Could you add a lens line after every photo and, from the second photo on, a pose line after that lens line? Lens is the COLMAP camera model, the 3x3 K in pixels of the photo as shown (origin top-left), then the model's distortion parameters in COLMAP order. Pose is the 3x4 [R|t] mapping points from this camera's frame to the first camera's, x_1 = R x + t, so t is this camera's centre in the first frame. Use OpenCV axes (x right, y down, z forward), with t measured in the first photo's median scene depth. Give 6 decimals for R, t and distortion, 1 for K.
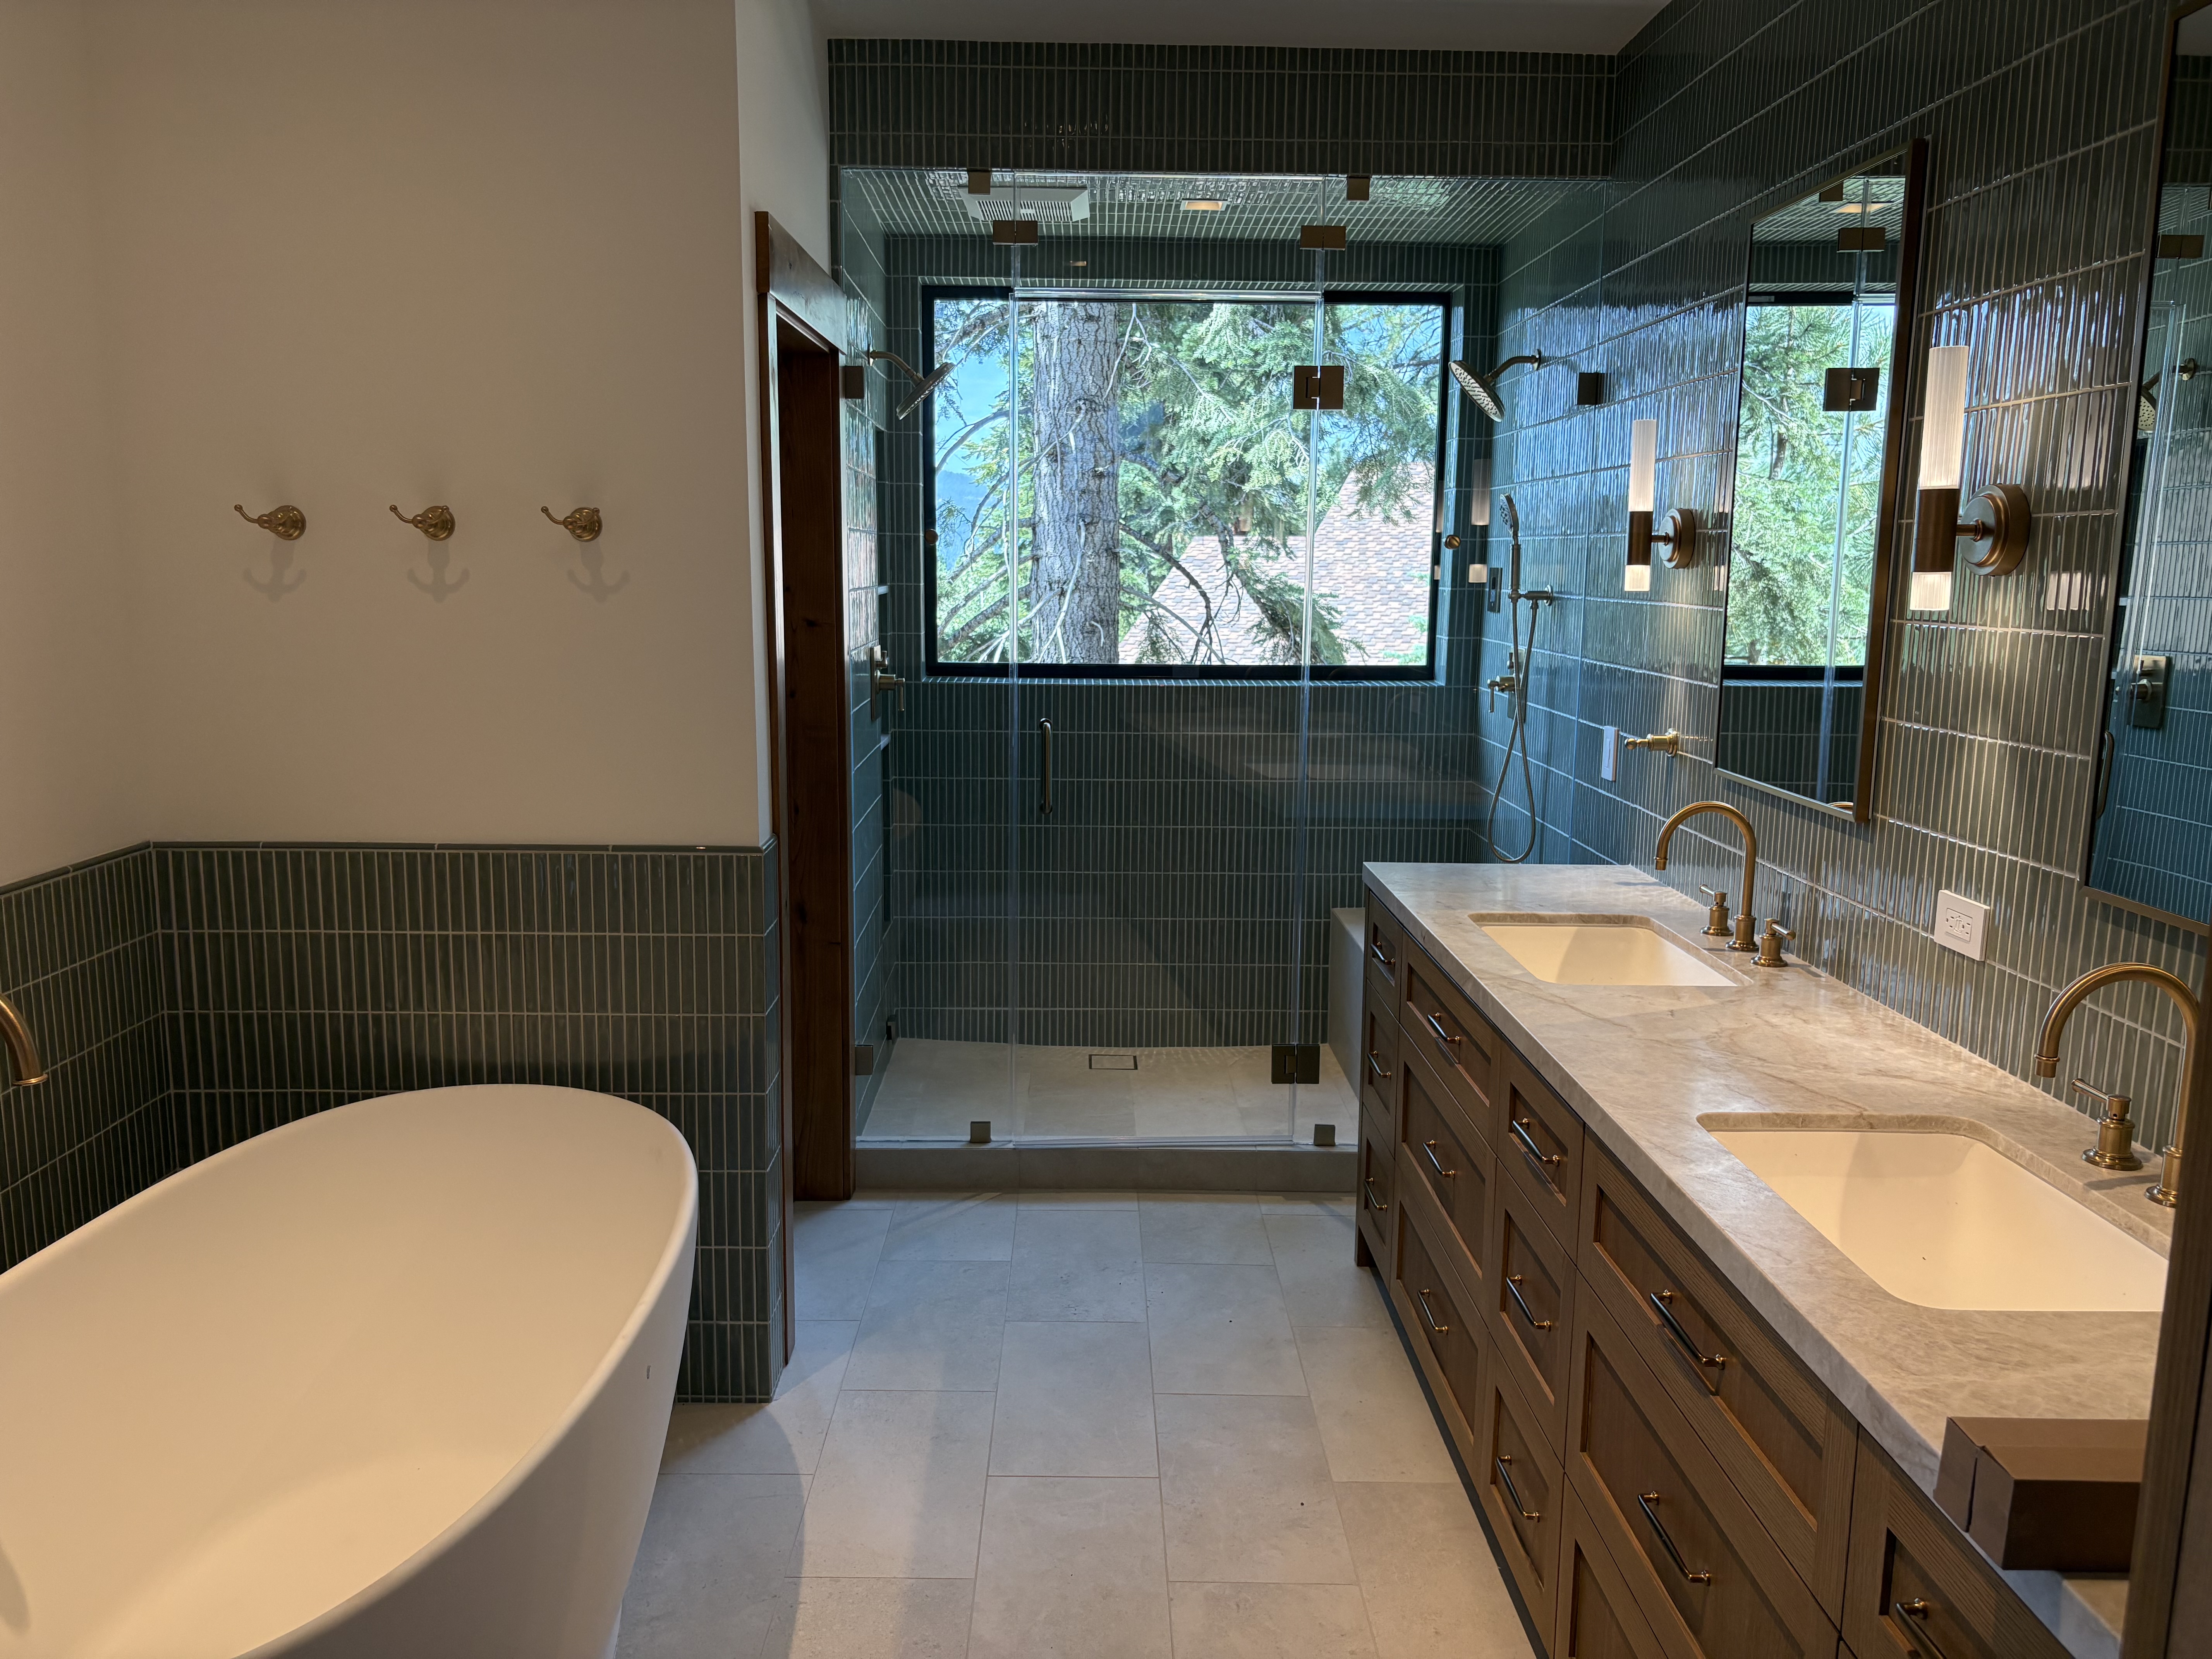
lens RADIAL K [[1657.2, 0, 1080.1], [0, 1657.2, 833.4], [0, 0, 1]] dist [0.070349, -0.137487]
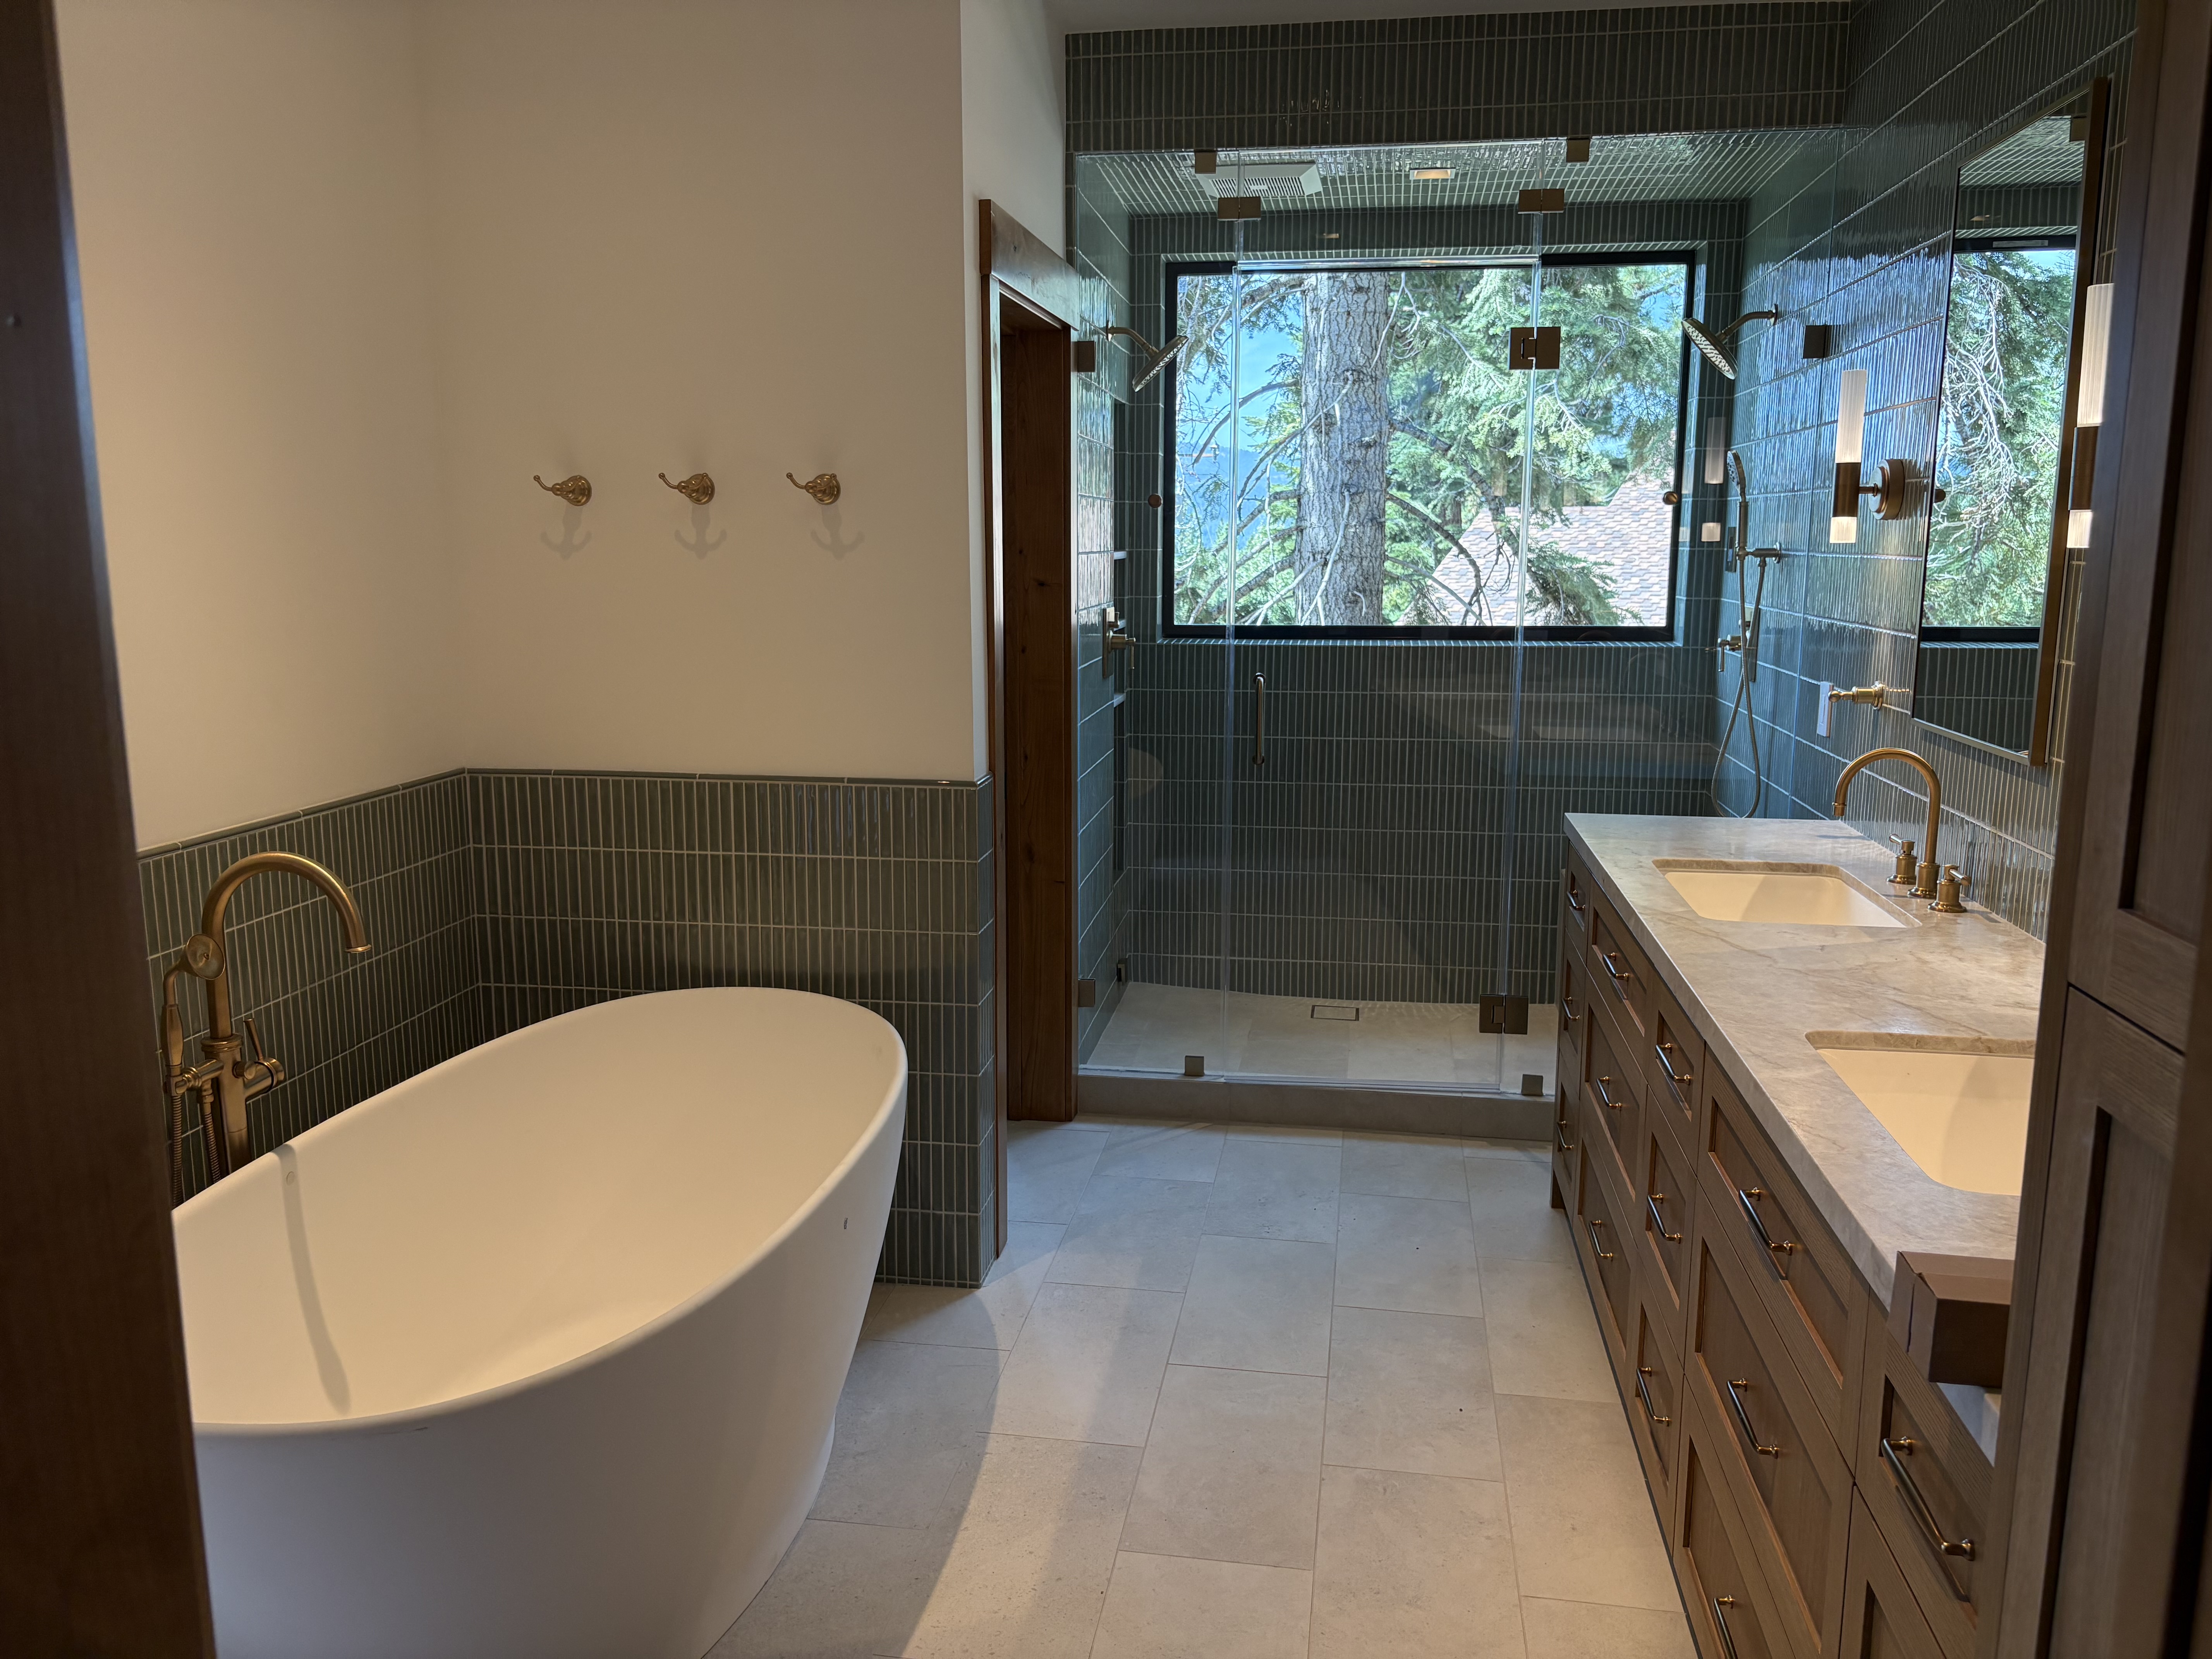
lens RADIAL K [[1670.7, 0, 1106.0], [0, 1670.7, 829.5], [0, 0, 1]] dist [0.092735, -0.120359]
pose [[0.986778, 0.020134, -0.160822, 0.064597], [-0.018952, 0.999781, 0.008881, 0.025616], [0.160965, -0.005715, 0.986944, -0.073360]]
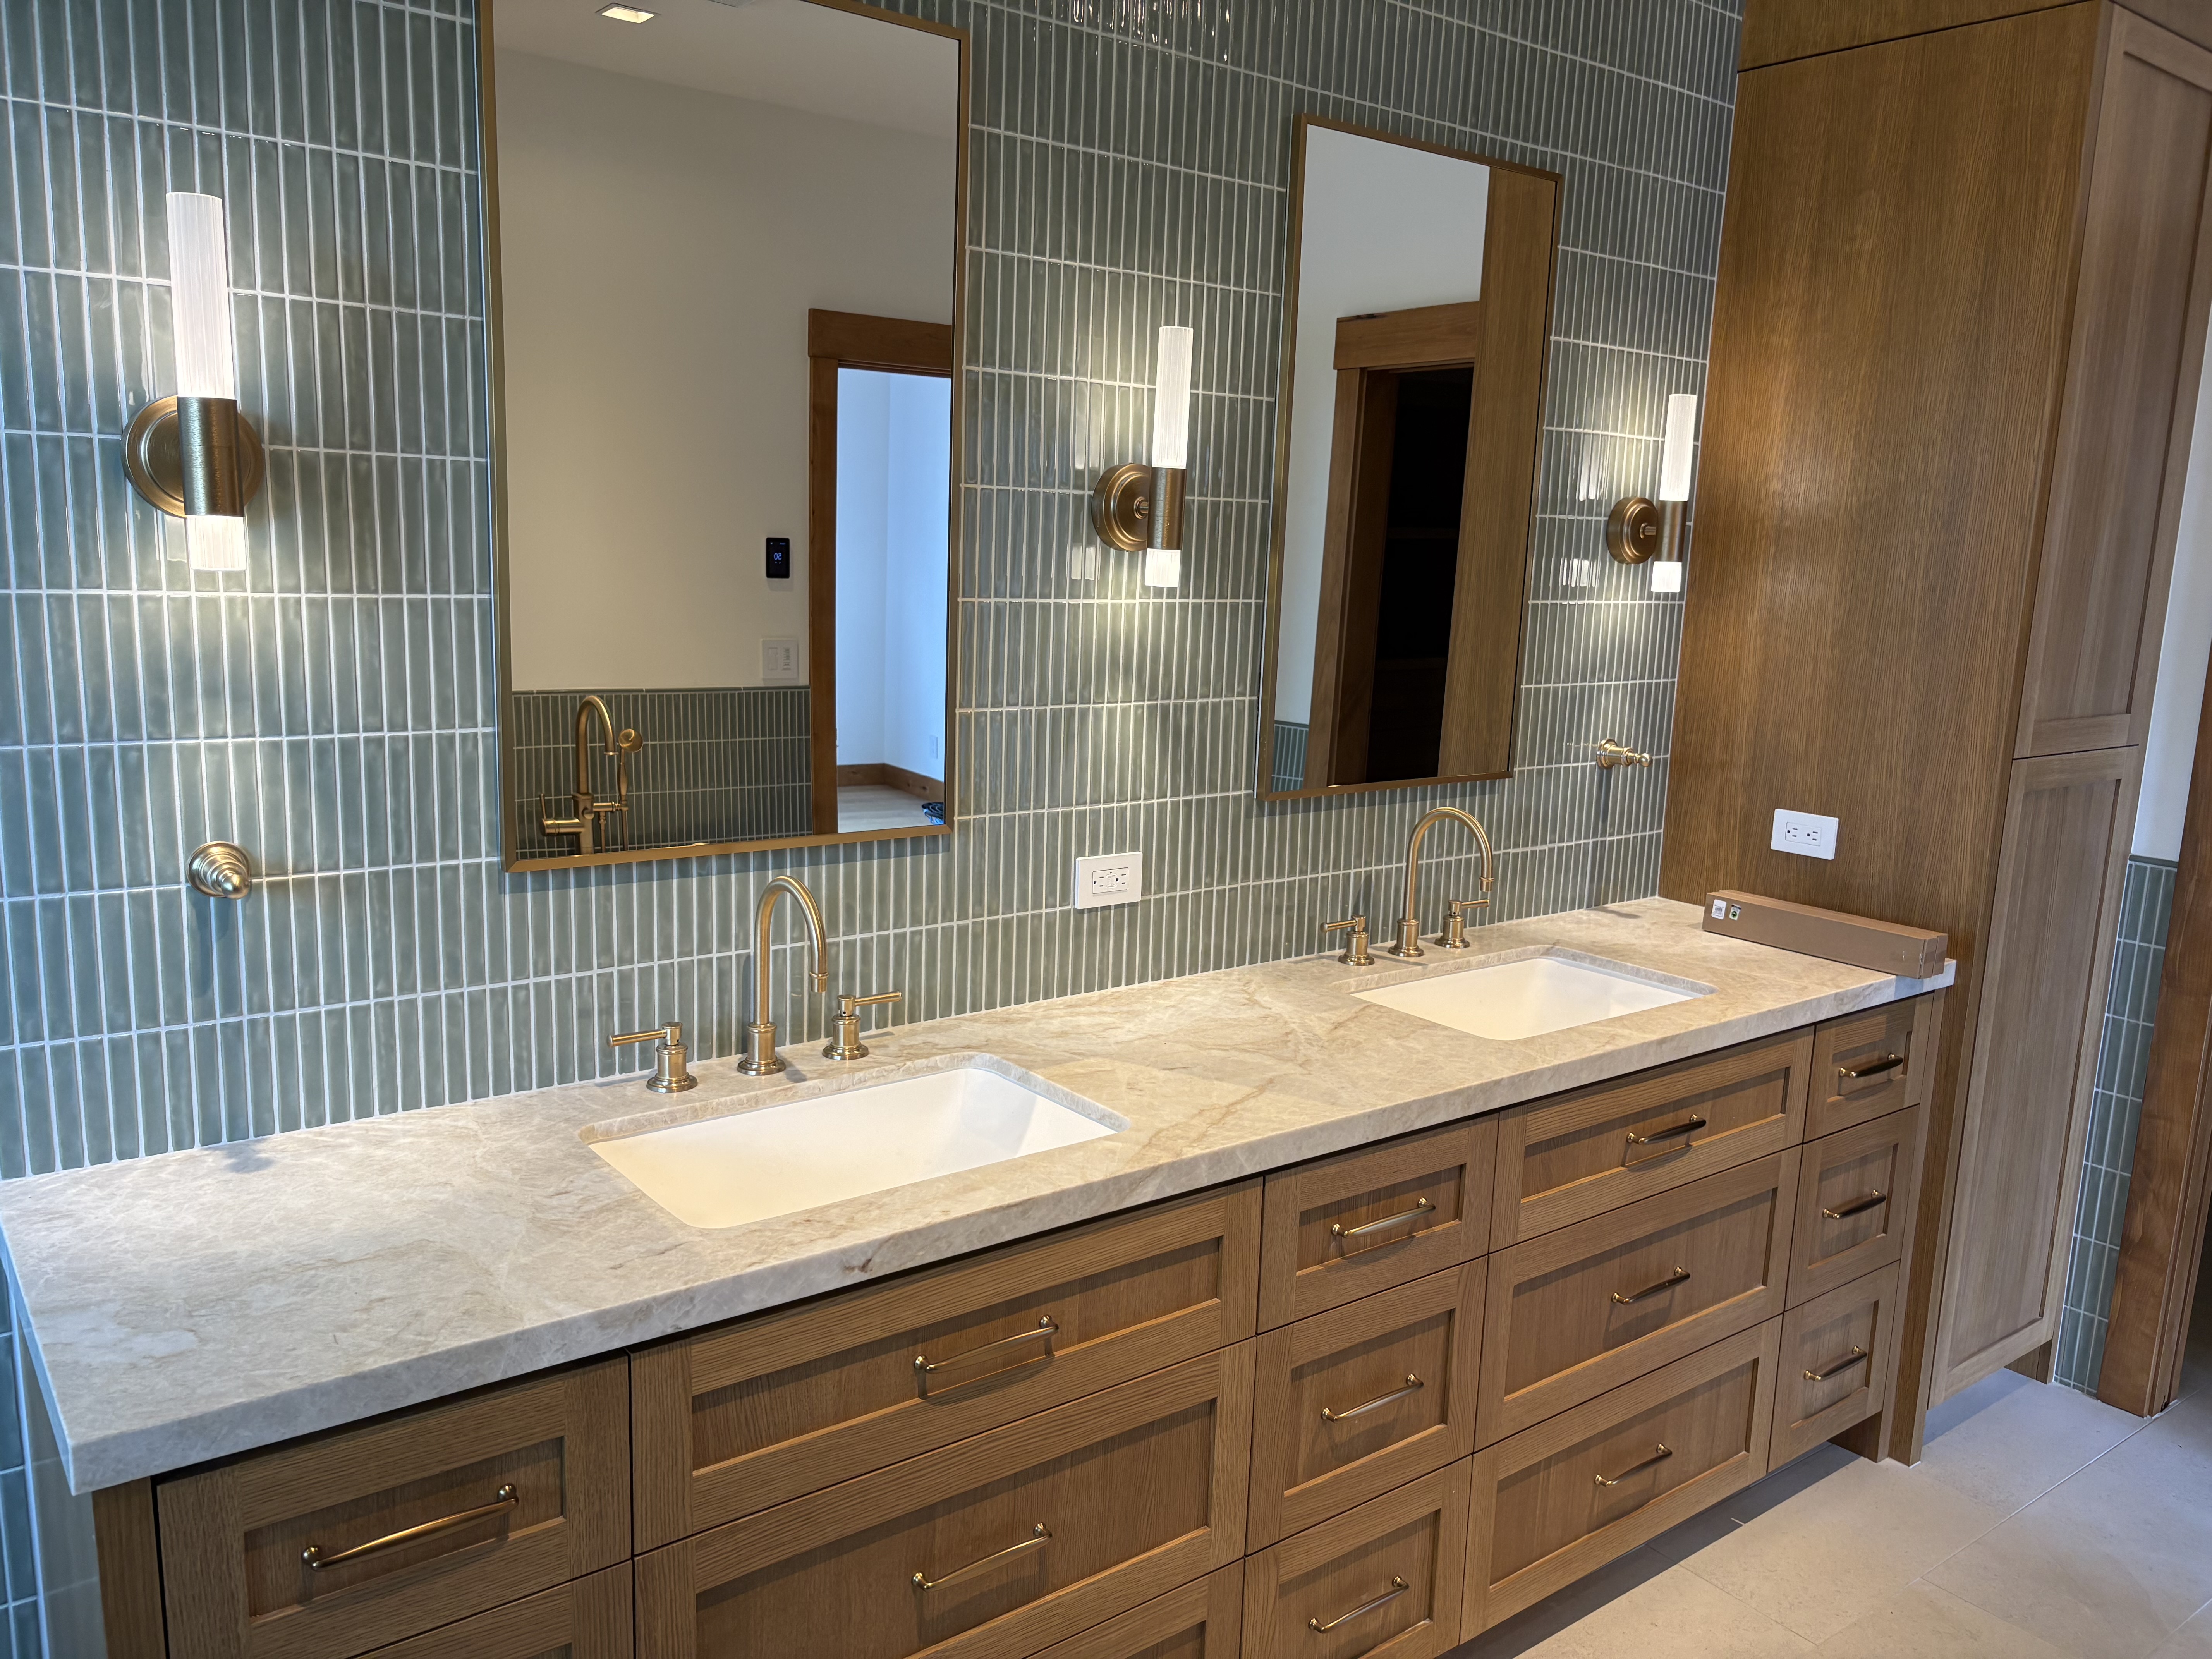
lens RADIAL K [[1670.7, 0, 1106.0], [0, 1670.7, 829.5], [0, 0, 1]] dist [0.092735, -0.120359]
pose [[-0.604632, -0.169619, 0.778235, -0.204565], [0.085477, 0.957602, 0.275123, -0.187889], [-0.791905, 0.232870, -0.564498, 1.120450]]
